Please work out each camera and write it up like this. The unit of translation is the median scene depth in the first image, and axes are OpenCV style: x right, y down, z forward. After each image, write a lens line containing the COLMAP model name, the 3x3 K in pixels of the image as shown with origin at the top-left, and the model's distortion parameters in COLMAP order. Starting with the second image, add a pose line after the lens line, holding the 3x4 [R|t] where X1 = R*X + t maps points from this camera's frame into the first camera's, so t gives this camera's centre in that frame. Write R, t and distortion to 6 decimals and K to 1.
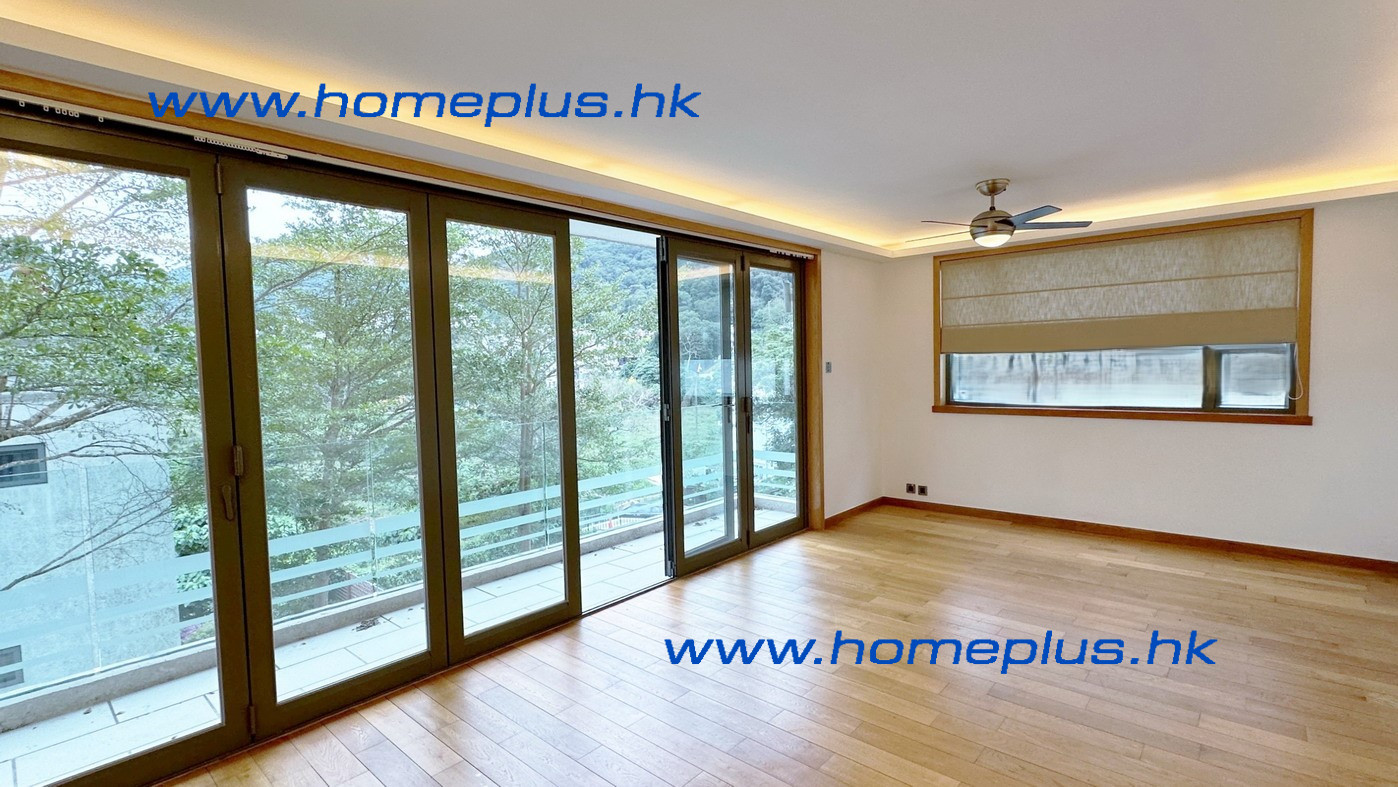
lens RADIAL K [[641.5, 0, 698.6], [0, 641.5, 396.2], [0, 0, 1]] dist [-0.000482, -0.000102]
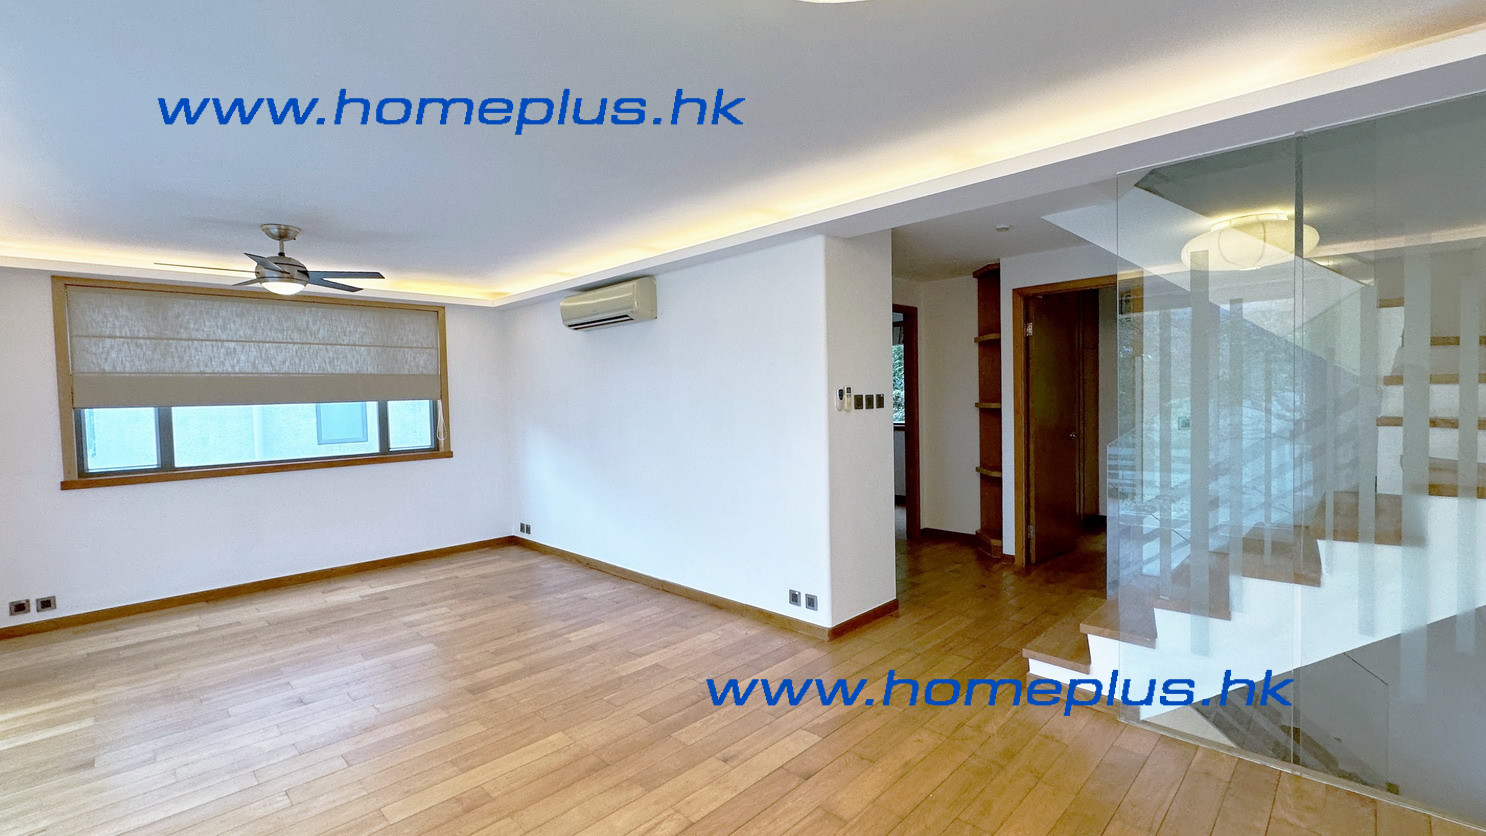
lens RADIAL K [[634.8, 0, 749.2], [0, 634.8, 417.3], [0, 0, 1]] dist [0.000579, 0.000017]
pose [[0.054451, -0.012748, 0.998435, -0.383180], [0.076550, 0.997029, 0.008556, -0.004478], [-0.995578, 0.075964, 0.055265, 0.231221]]
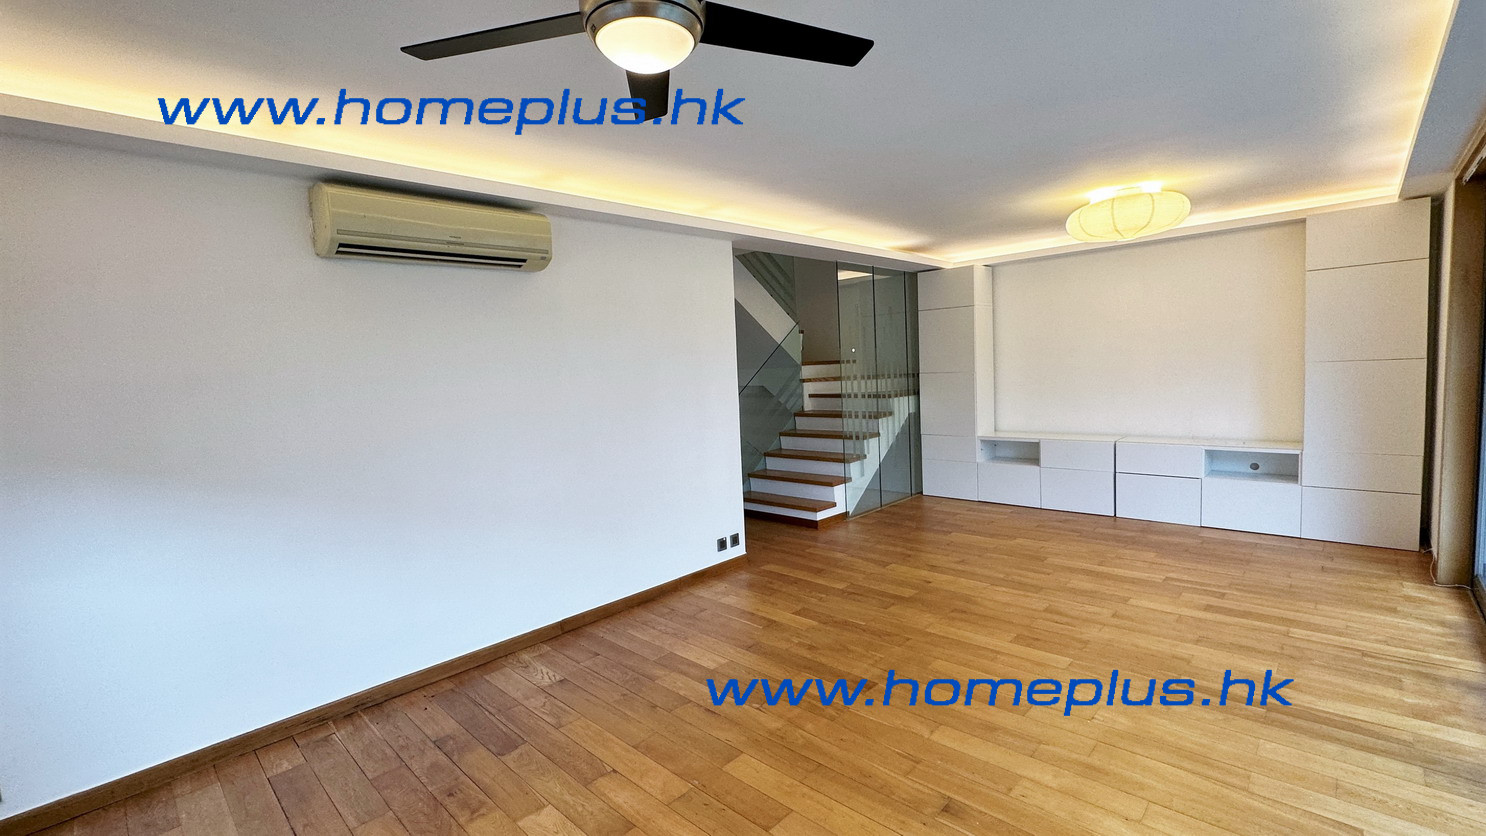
lens RADIAL K [[642.8, 0, 731.6], [0, 642.8, 419.5], [0, 0, 1]] dist [0.000007, 0.000011]
pose [[-0.995498, 0.068062, 0.065962, 0.342189], [0.076758, 0.987199, 0.139807, -0.079929], [-0.055602, 0.144241, -0.987979, 1.159536]]
